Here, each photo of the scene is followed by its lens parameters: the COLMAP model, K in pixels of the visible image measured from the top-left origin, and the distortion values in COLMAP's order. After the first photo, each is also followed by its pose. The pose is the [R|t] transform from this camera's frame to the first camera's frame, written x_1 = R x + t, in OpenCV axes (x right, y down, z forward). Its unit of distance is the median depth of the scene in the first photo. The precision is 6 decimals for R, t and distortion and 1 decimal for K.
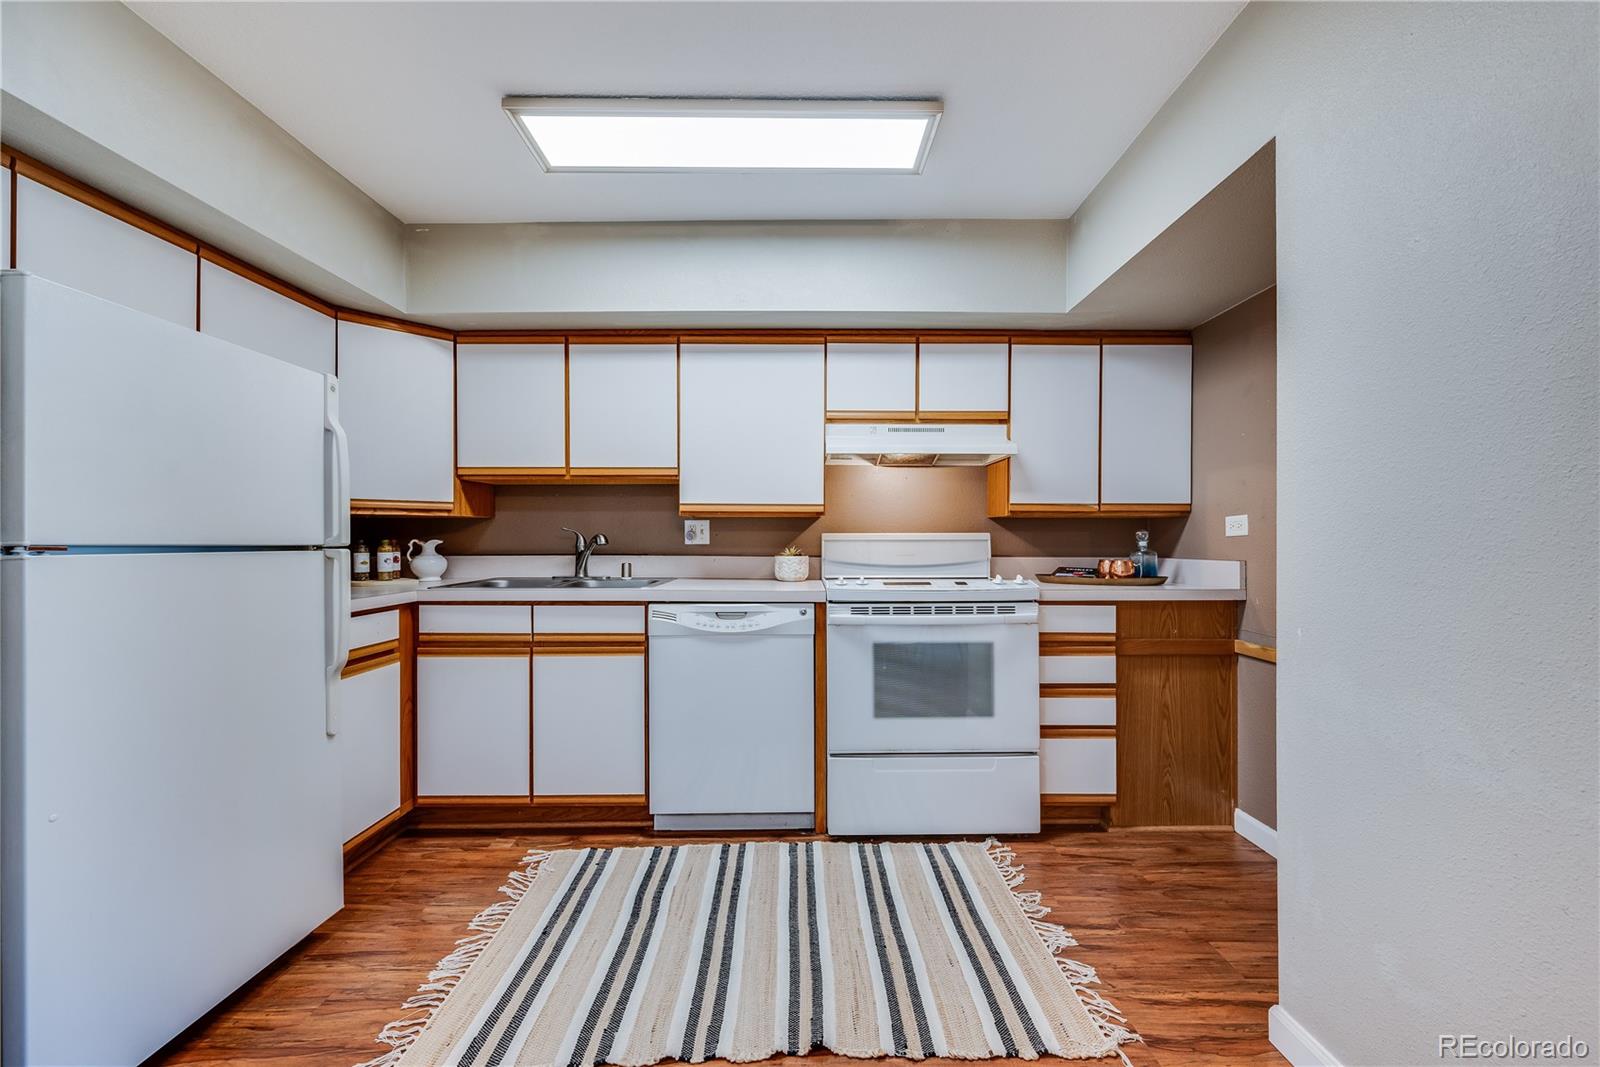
lens RADIAL K [[633.8, 0, 809.7], [0, 633.8, 537.9], [0, 0, 1]] dist [0.000385, -0.000009]
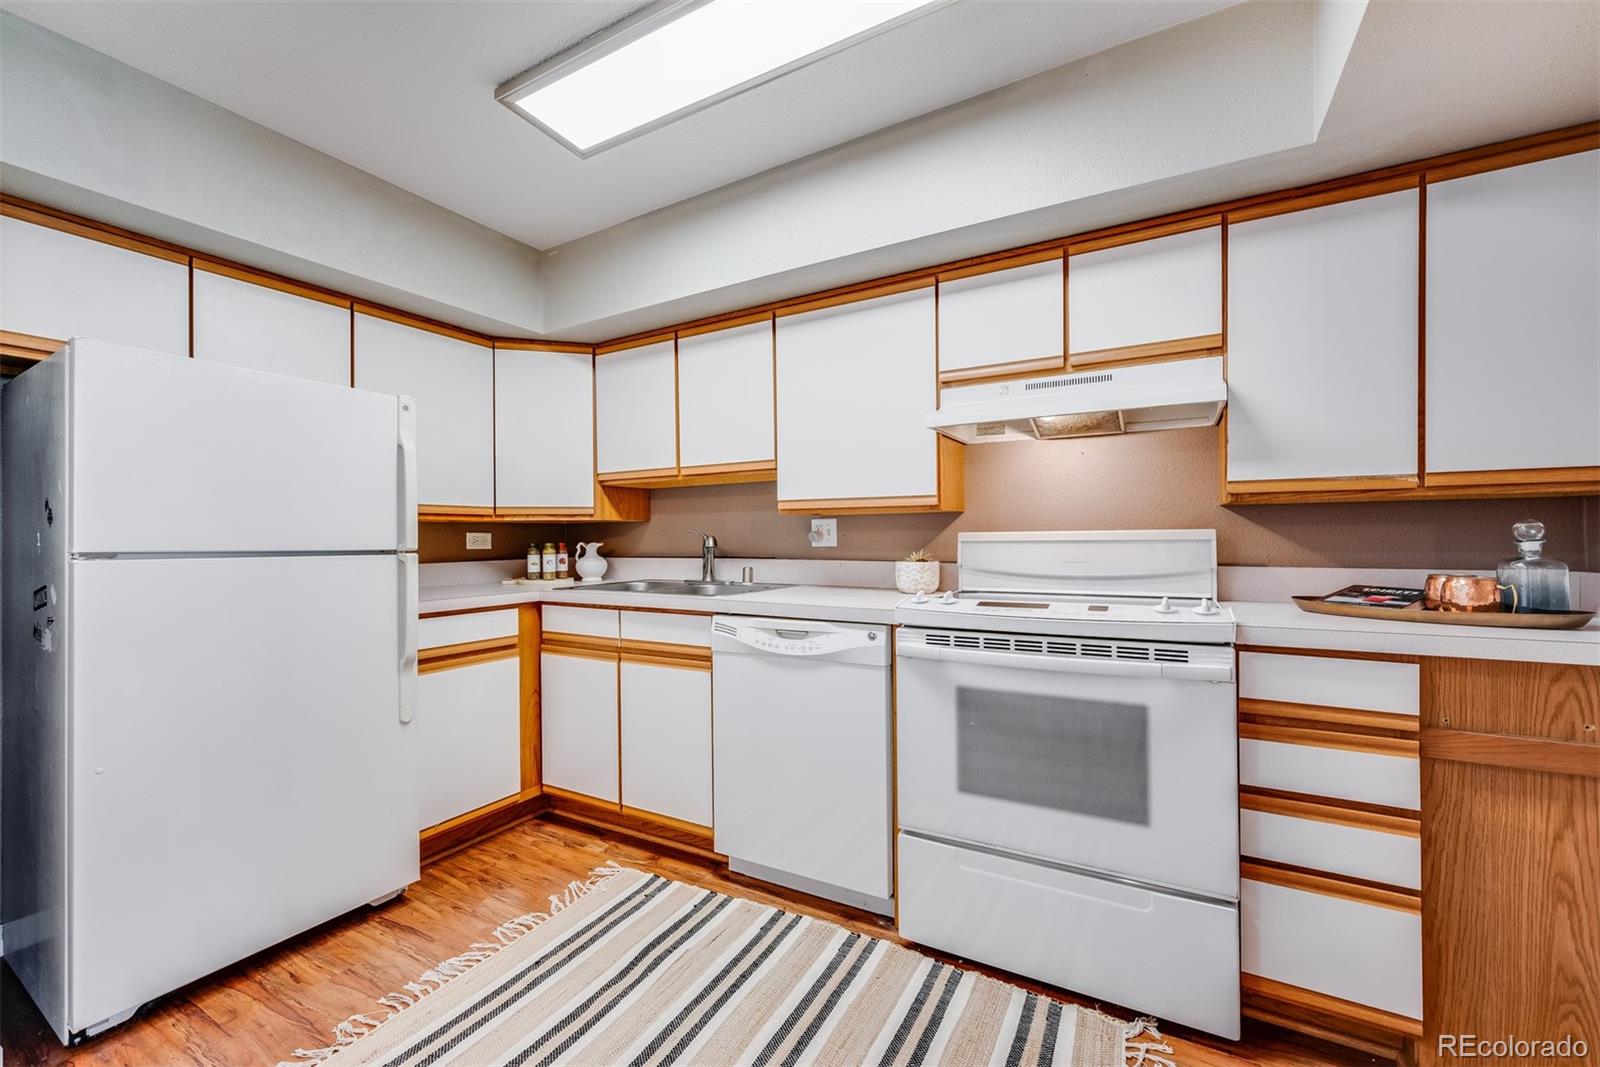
lens RADIAL K [[643.5, 0, 803.6], [0, 643.5, 538.8], [0, 0, 1]] dist [-0.000606, 0.000169]
pose [[0.868175, -0.006385, -0.496217, 0.303105], [0.008363, 0.999963, 0.001765, -0.003213], [0.496188, -0.005682, 0.868197, 0.279260]]
